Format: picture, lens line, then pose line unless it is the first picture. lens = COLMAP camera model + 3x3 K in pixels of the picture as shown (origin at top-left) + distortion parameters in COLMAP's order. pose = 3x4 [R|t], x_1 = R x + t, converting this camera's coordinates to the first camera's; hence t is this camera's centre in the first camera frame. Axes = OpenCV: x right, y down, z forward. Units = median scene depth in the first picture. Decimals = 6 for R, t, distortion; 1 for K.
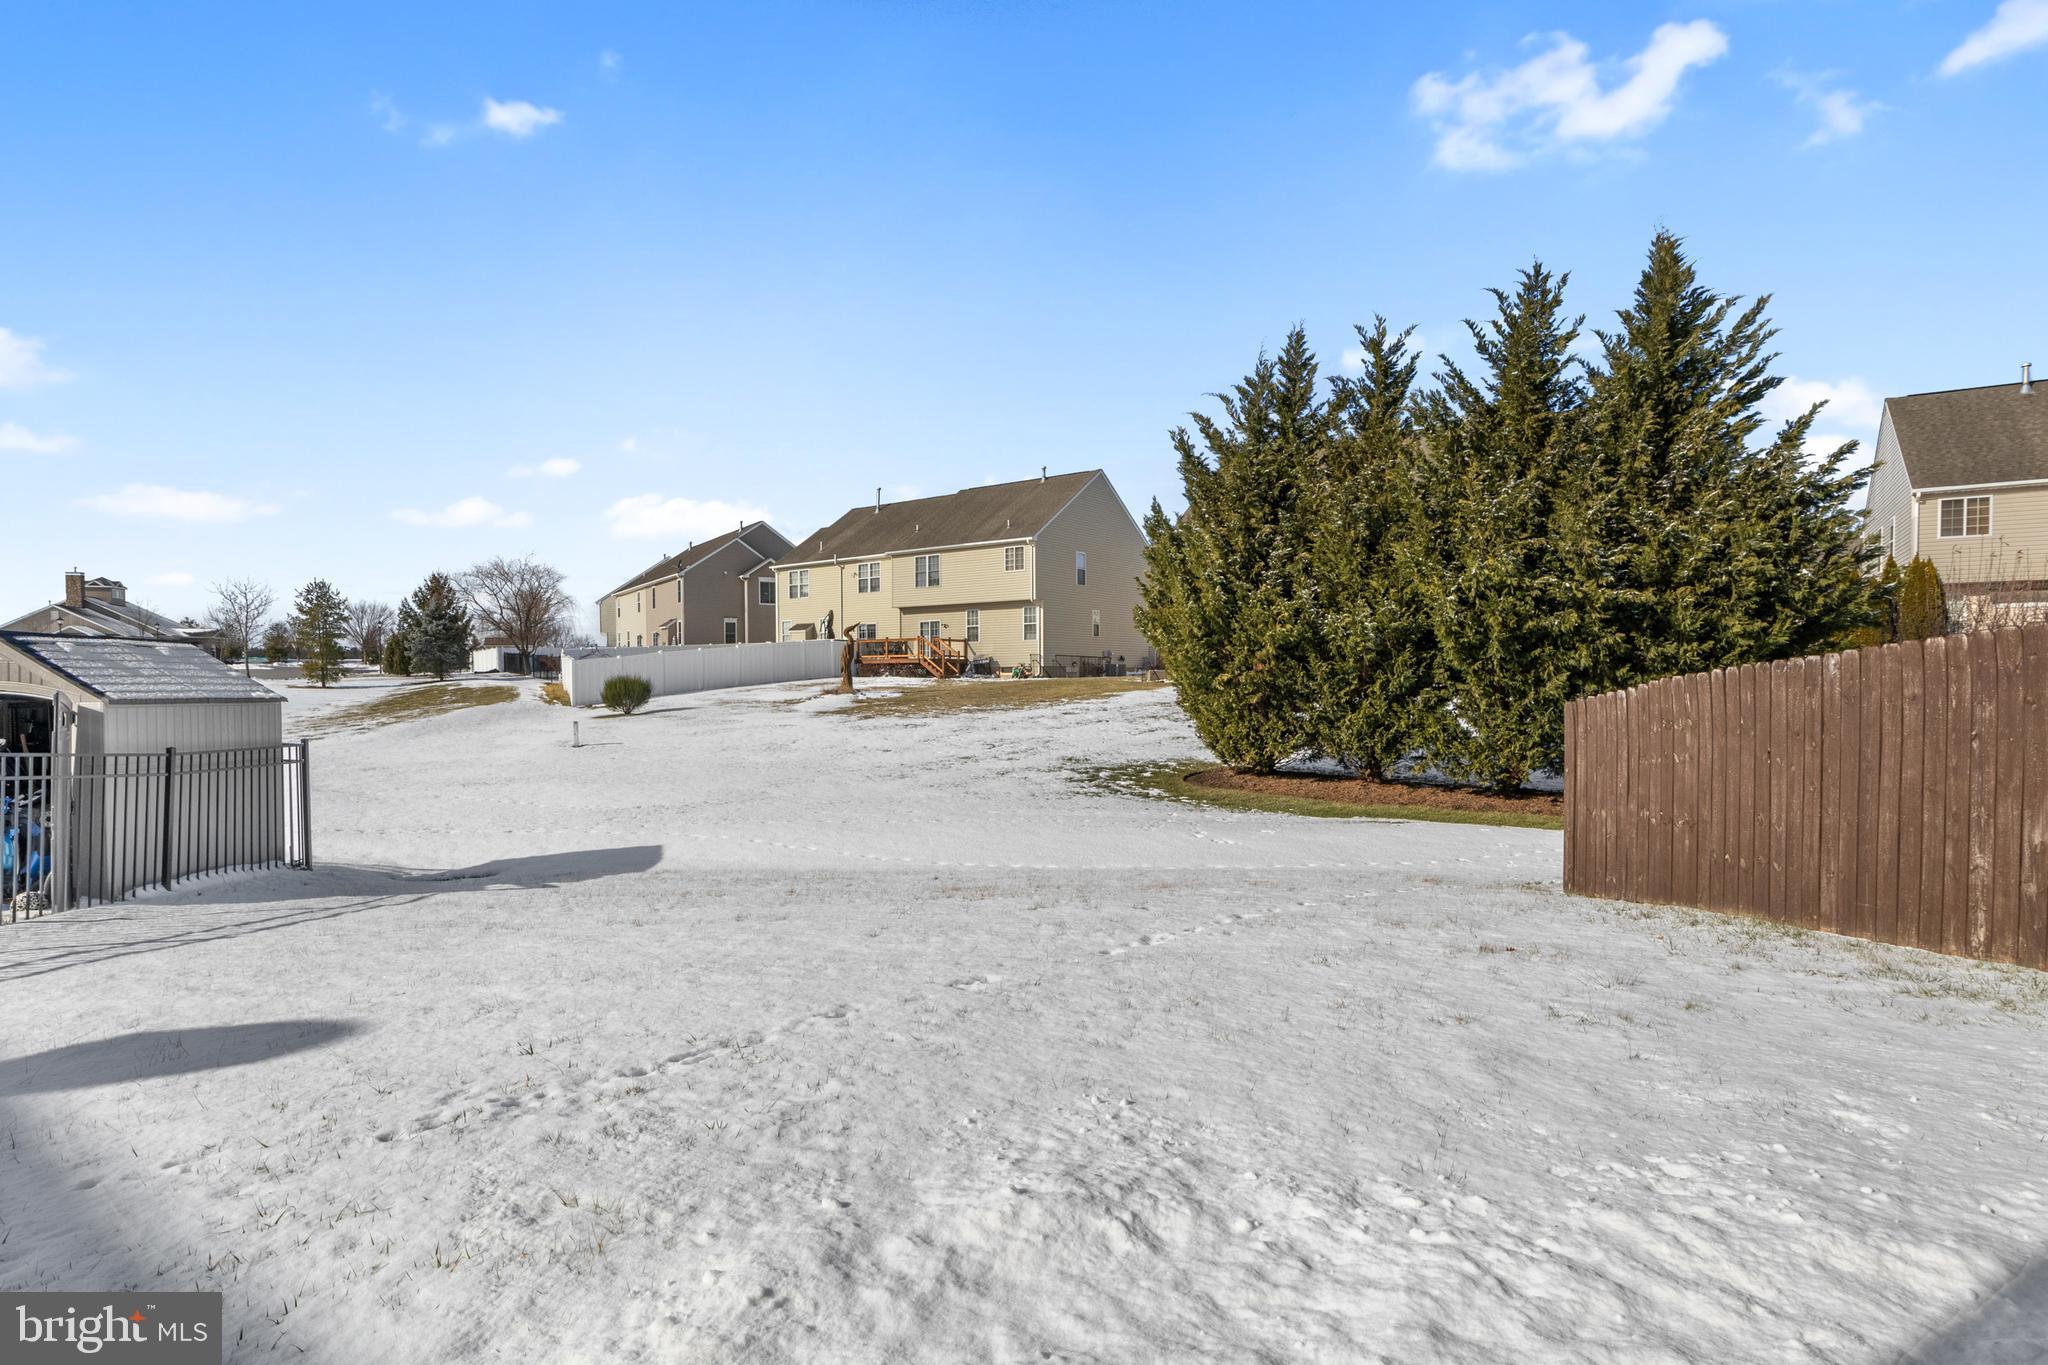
lens RADIAL K [[1030.8, 0, 1020.5], [0, 1030.8, 681.8], [0, 0, 1]] dist [-0.008006, 0.000462]
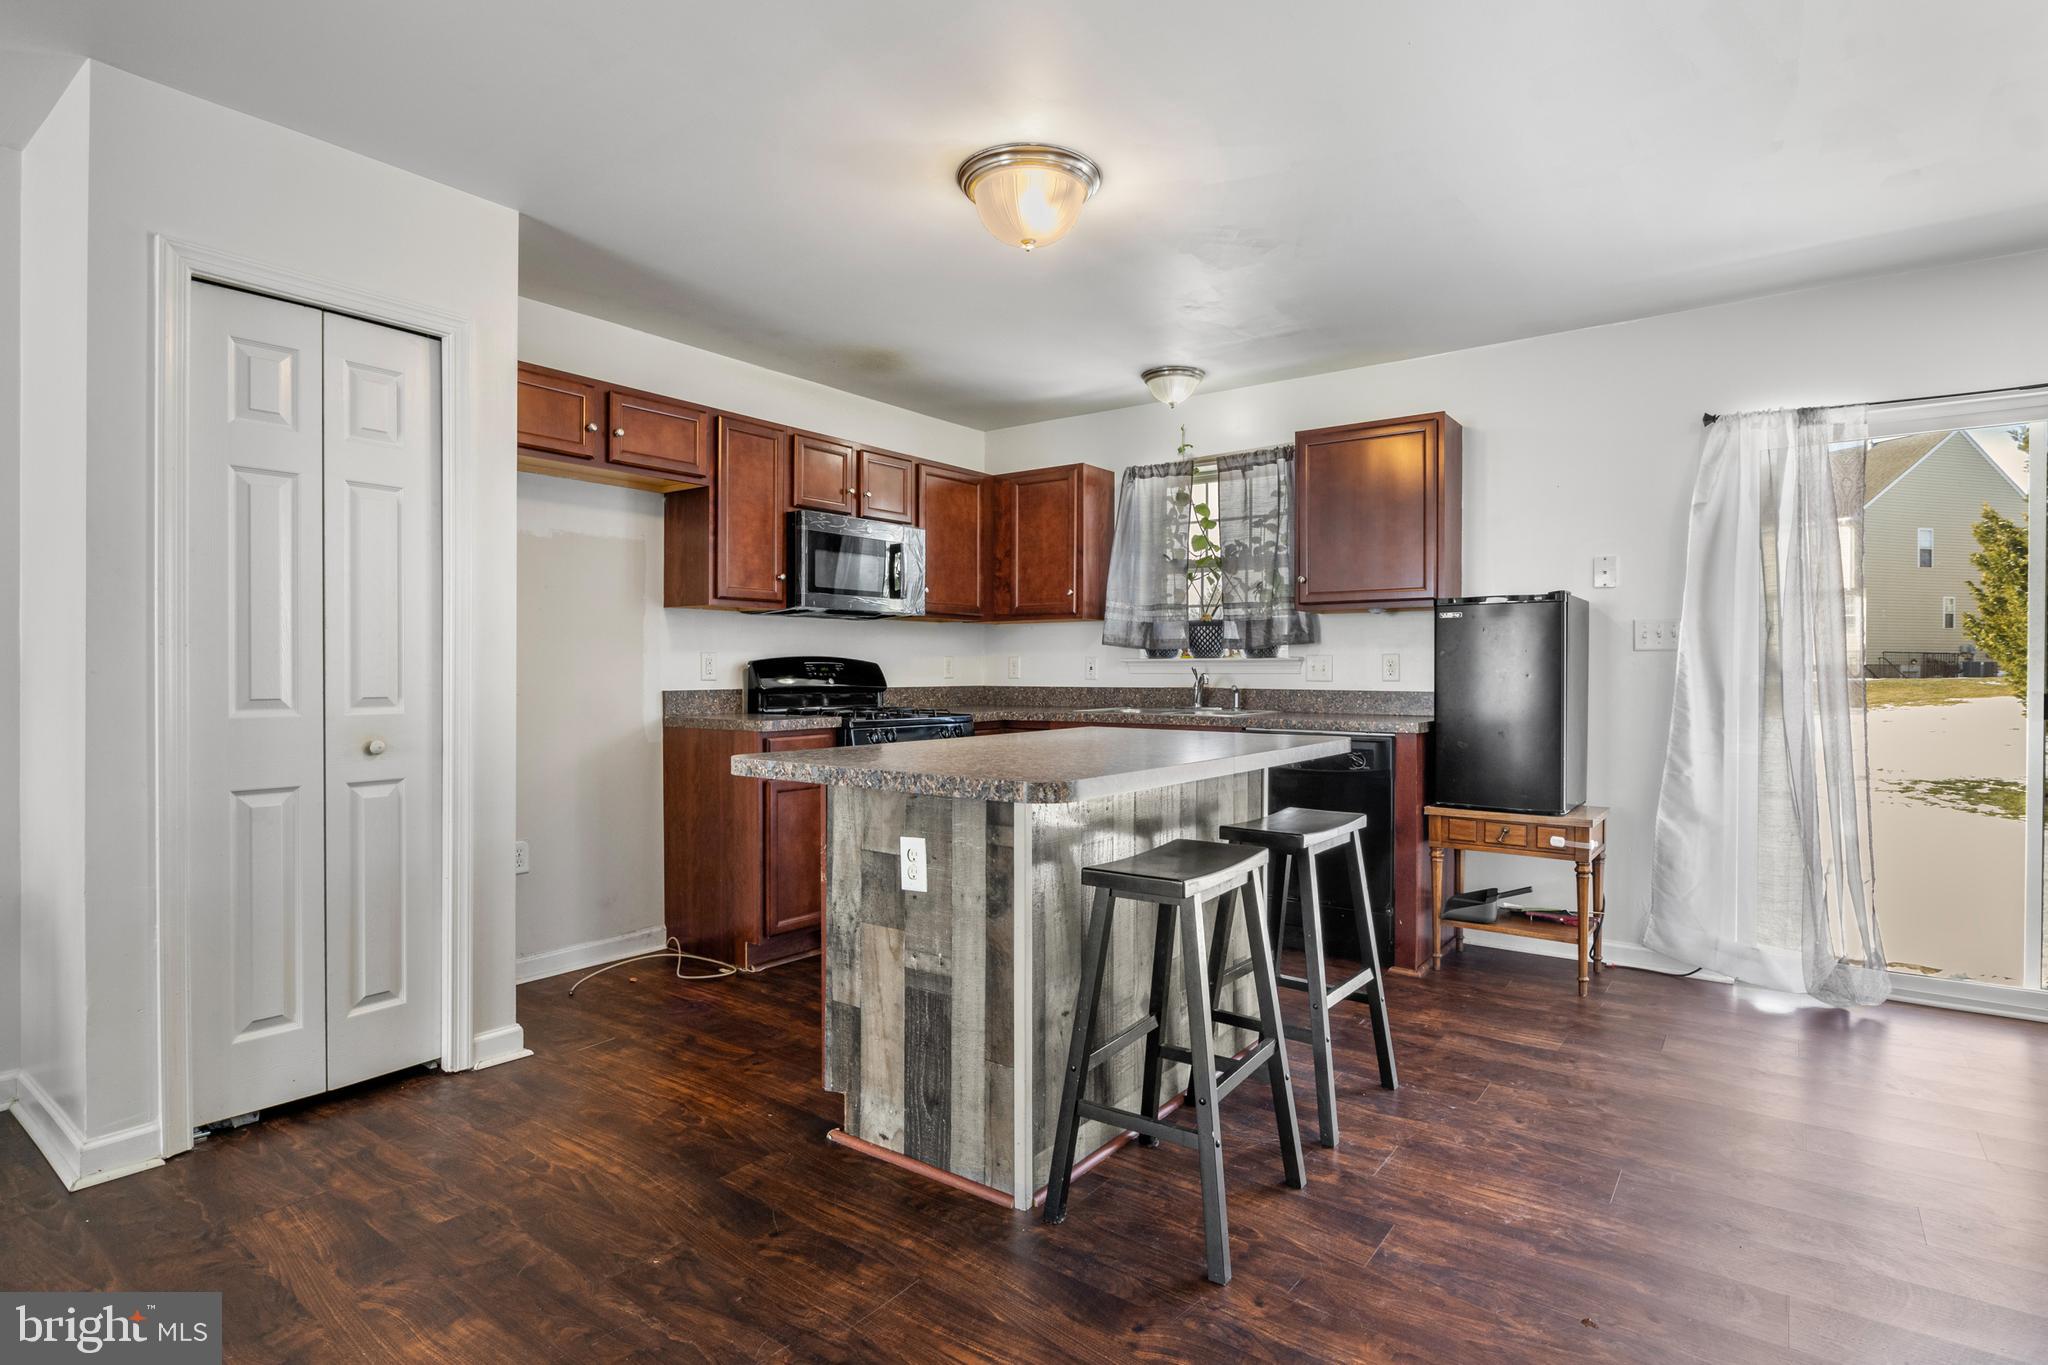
lens RADIAL K [[1030.8, 0, 1017.9], [0, 1030.8, 674.7], [0, 0, 1]] dist [-0.008006, 0.000462]
pose [[0.777263, 0.012504, -0.629052, 0.030304], [-0.010276, 0.999921, 0.007180, -0.015151], [0.629092, 0.000883, 0.777330, -0.322266]]
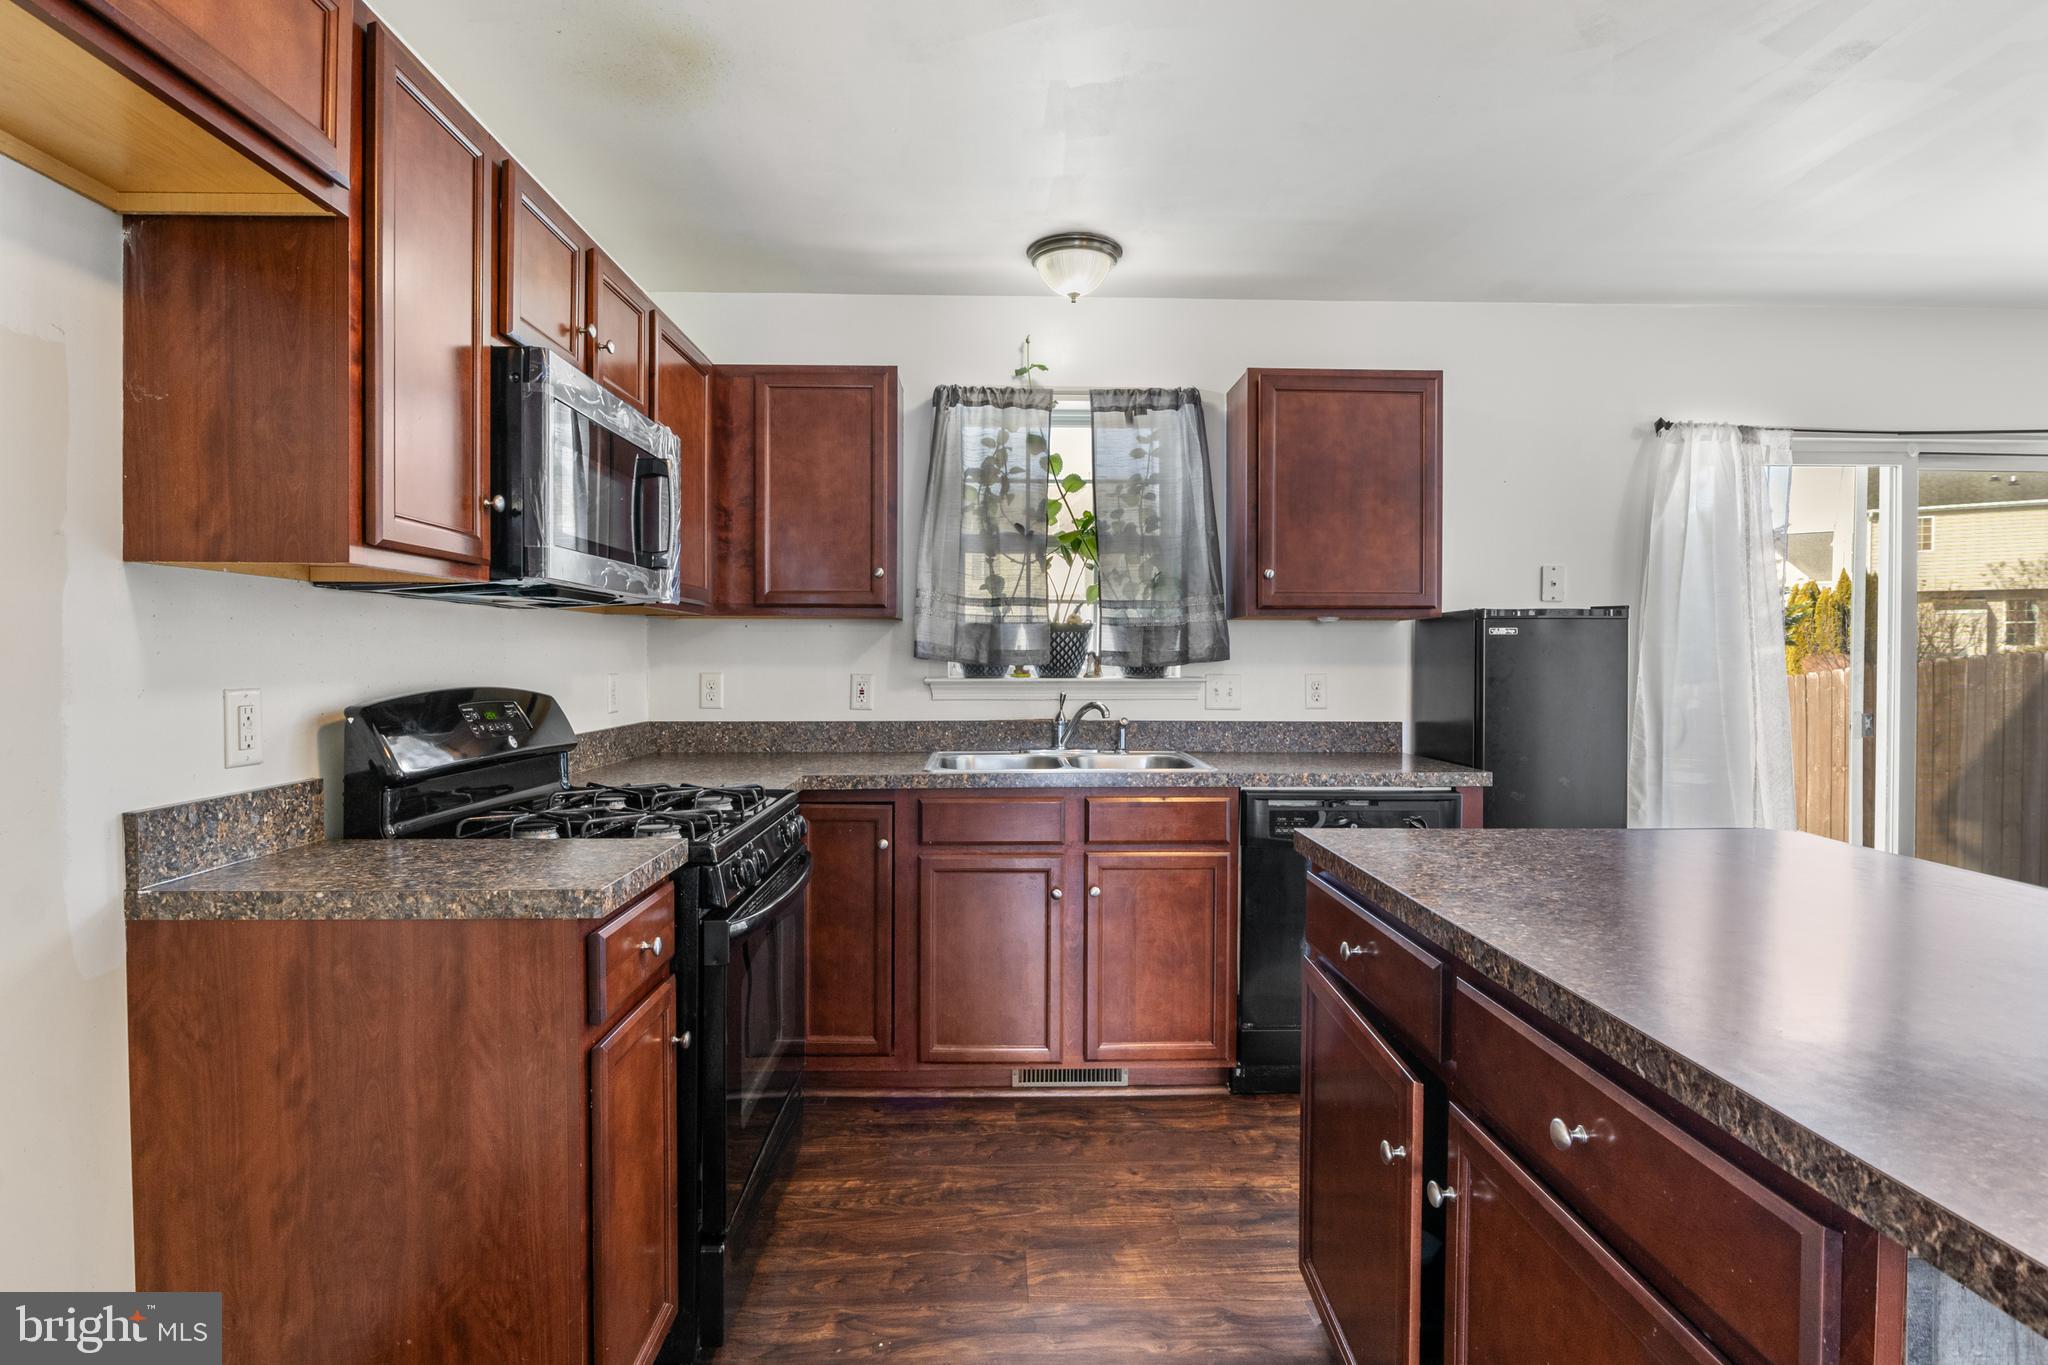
lens RADIAL K [[1030.8, 0, 1022.0], [0, 1030.8, 672.4], [0, 0, 1]] dist [-0.008006, 0.000462]
pose [[0.999893, 0.009763, -0.010860, -0.116454], [-0.009656, 0.999904, 0.009906, -0.021232], [0.010956, -0.009800, 0.999892, -0.265450]]
